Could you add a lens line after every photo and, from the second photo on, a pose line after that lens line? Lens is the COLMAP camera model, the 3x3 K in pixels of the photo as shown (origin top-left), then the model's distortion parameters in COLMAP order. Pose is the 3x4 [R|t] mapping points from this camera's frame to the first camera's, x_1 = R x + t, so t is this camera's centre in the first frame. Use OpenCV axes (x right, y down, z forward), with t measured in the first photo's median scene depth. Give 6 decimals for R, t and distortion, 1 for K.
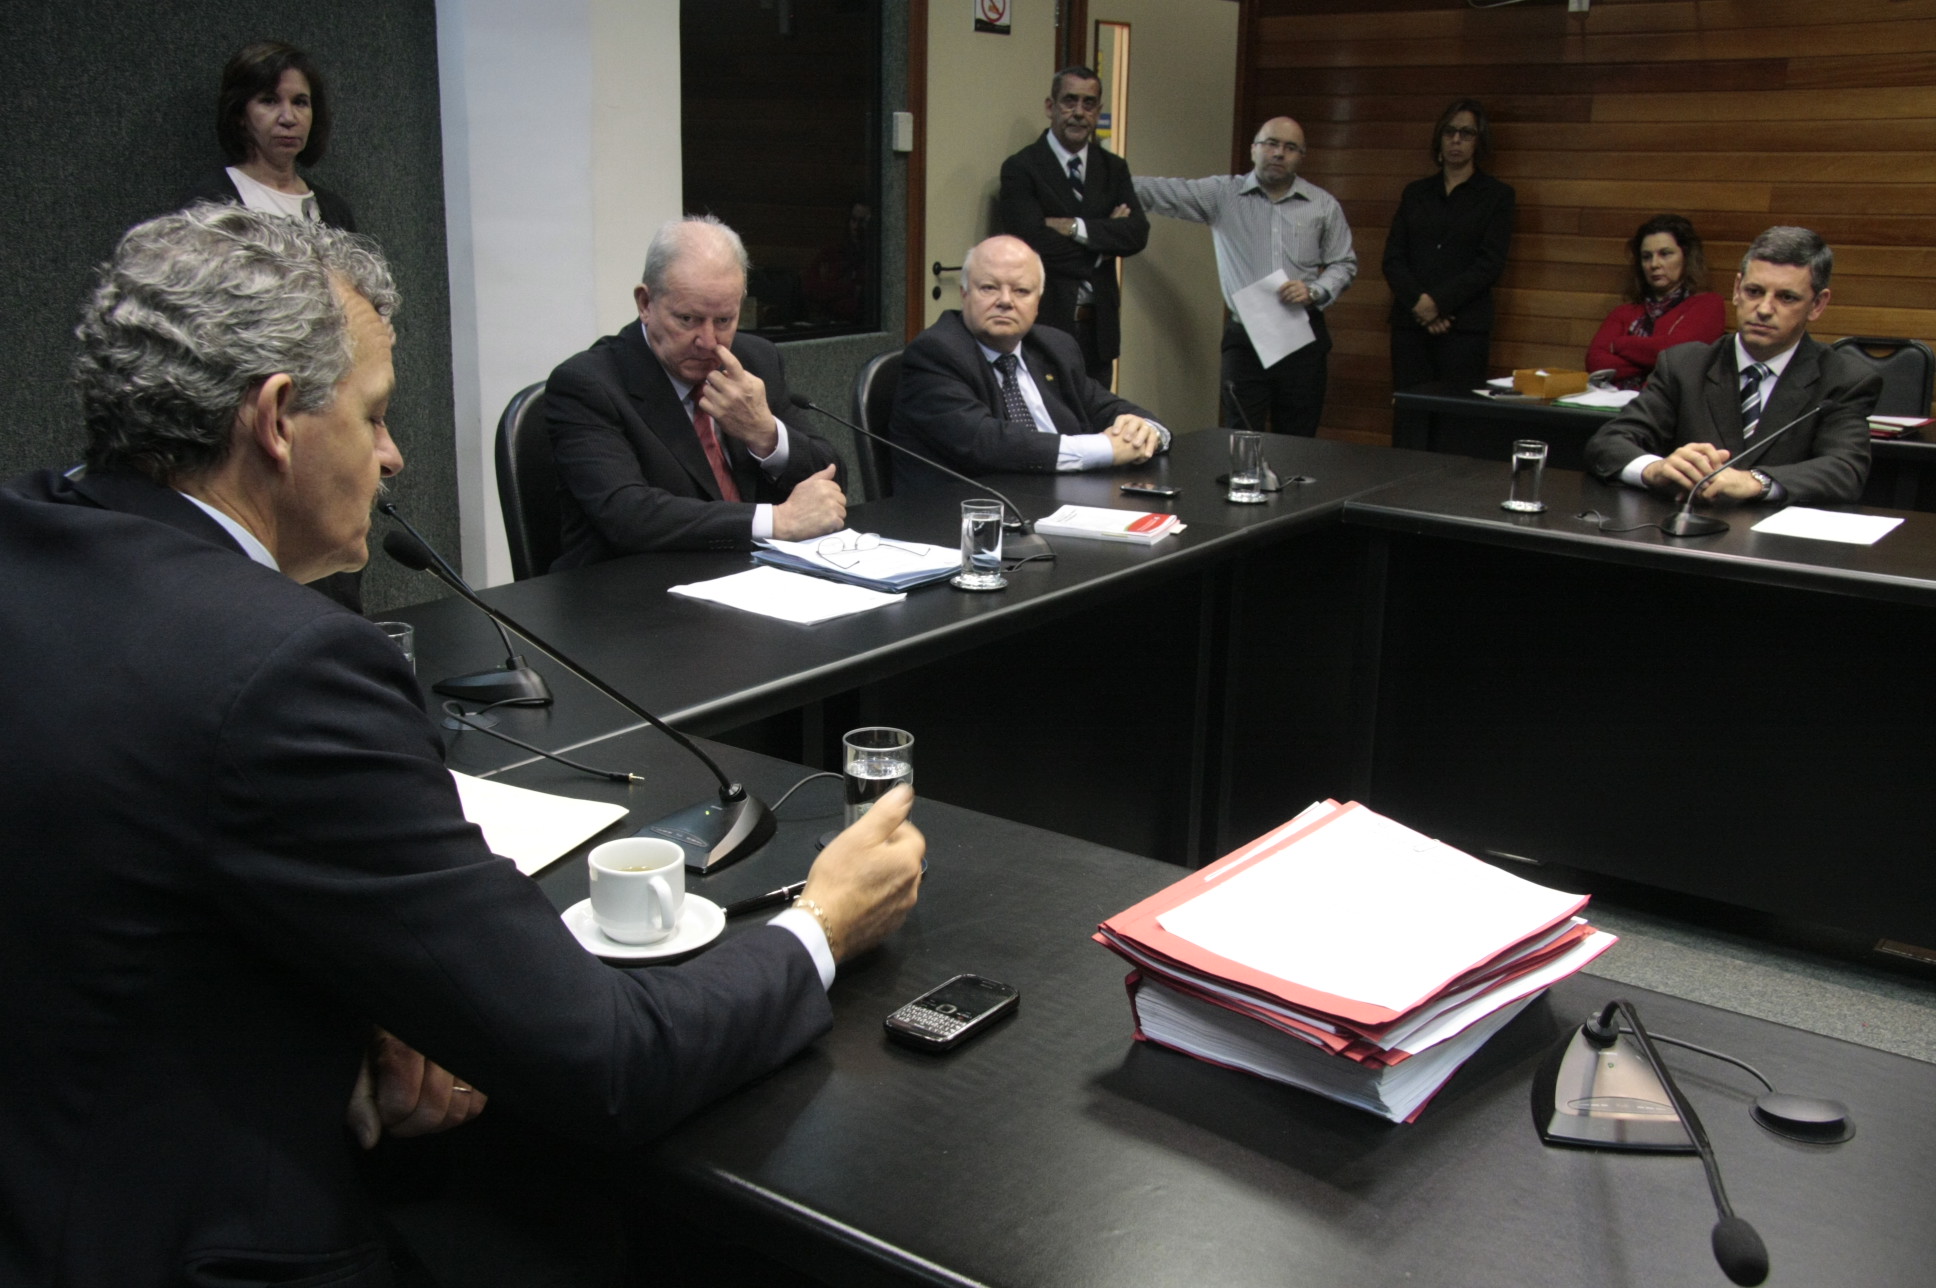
lens RADIAL K [[1956.9, 0, 968.0], [0, 1956.9, 644.0], [0, 0, 1]] dist [-0.007438, 0.297332]
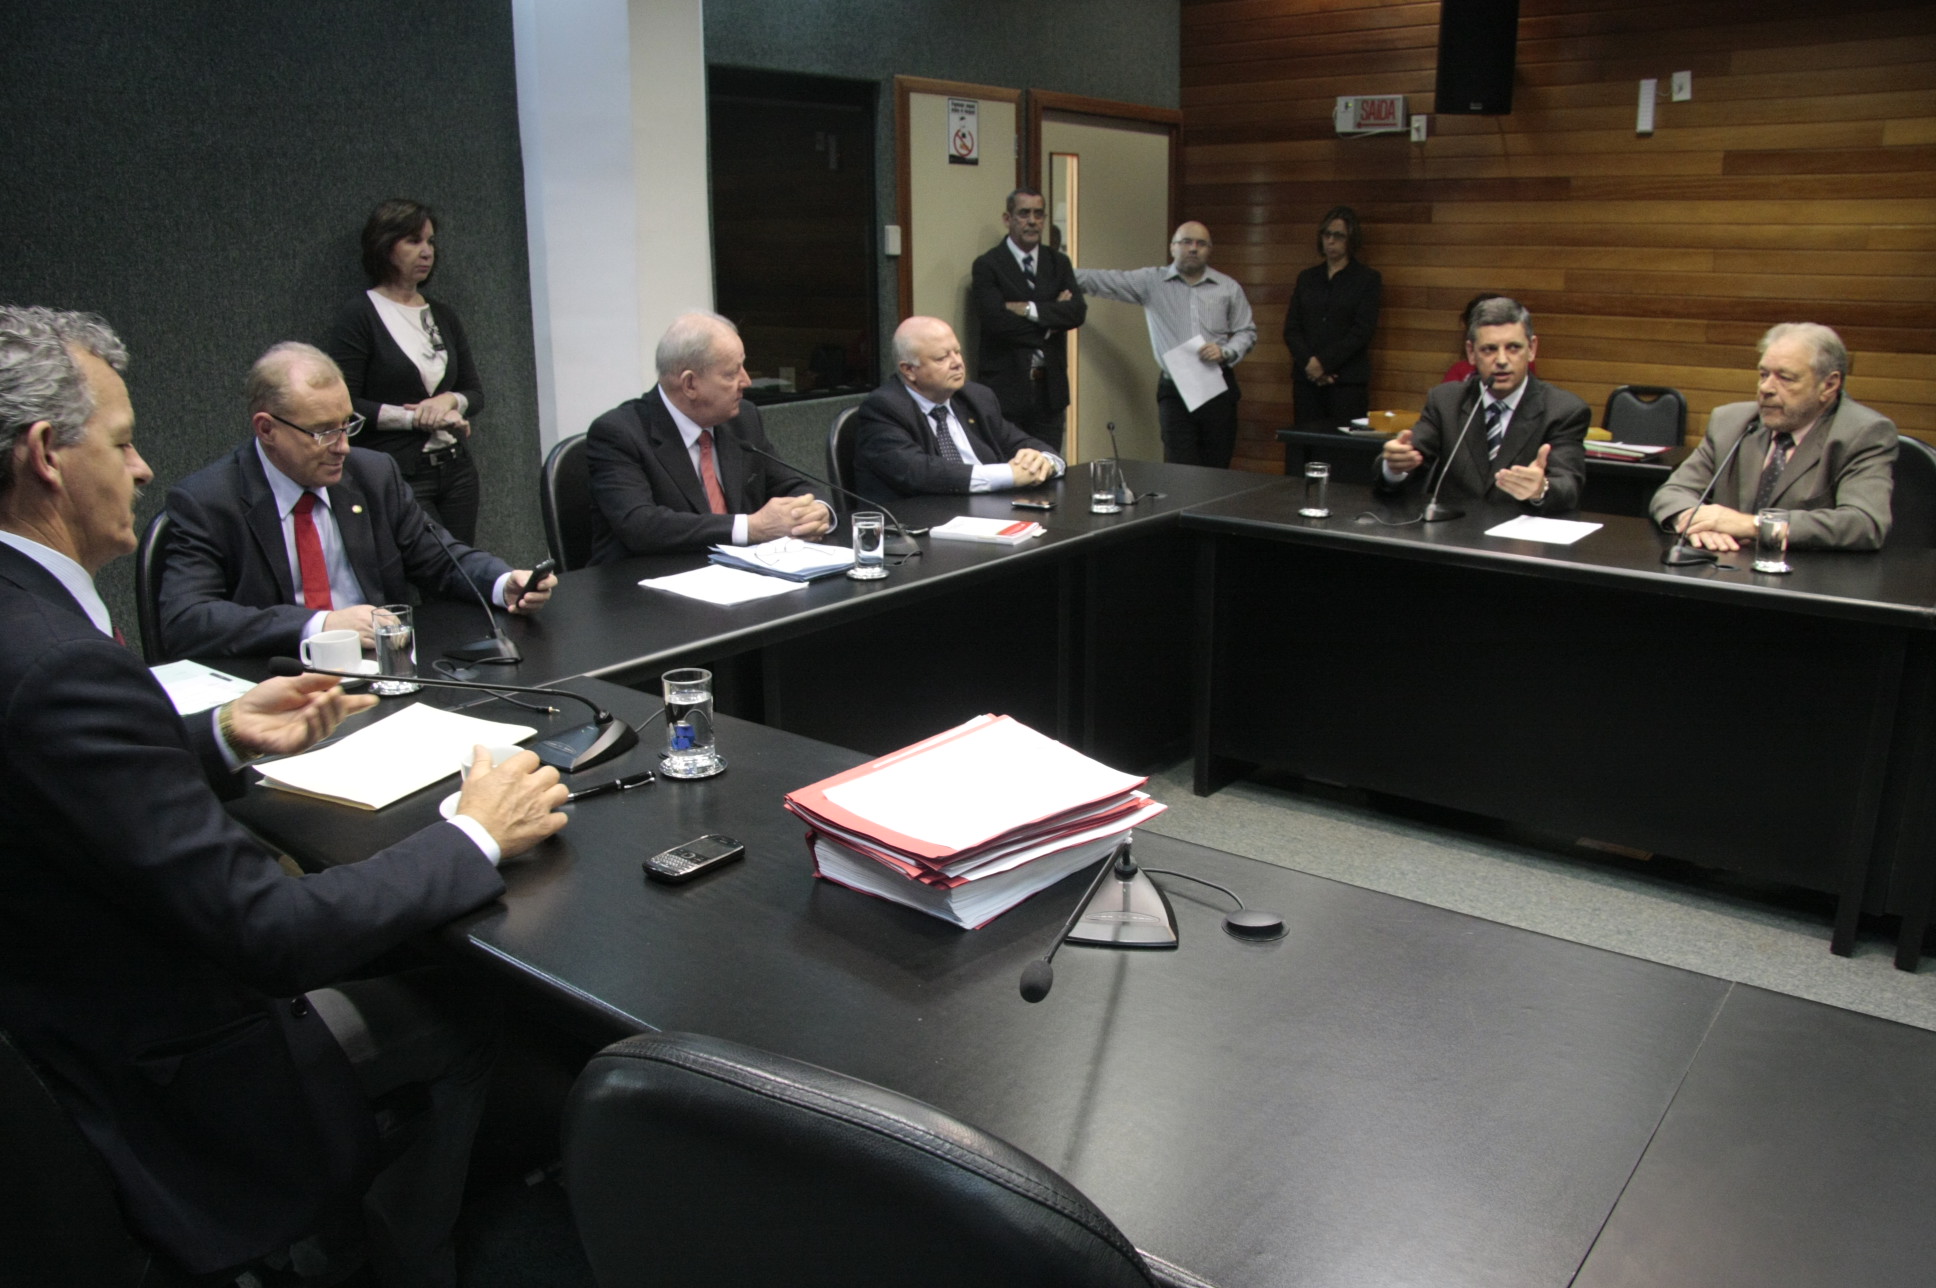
lens RADIAL K [[1554.9, 0, 968.0], [0, 1554.9, 644.0], [0, 0, 1]] dist [-0.078946, -0.001961]
pose [[0.997856, -0.012219, -0.064294, 0.105945], [0.012293, 0.999924, 0.000763, 0.012731], [0.064280, -0.001552, 0.997931, -0.045829]]
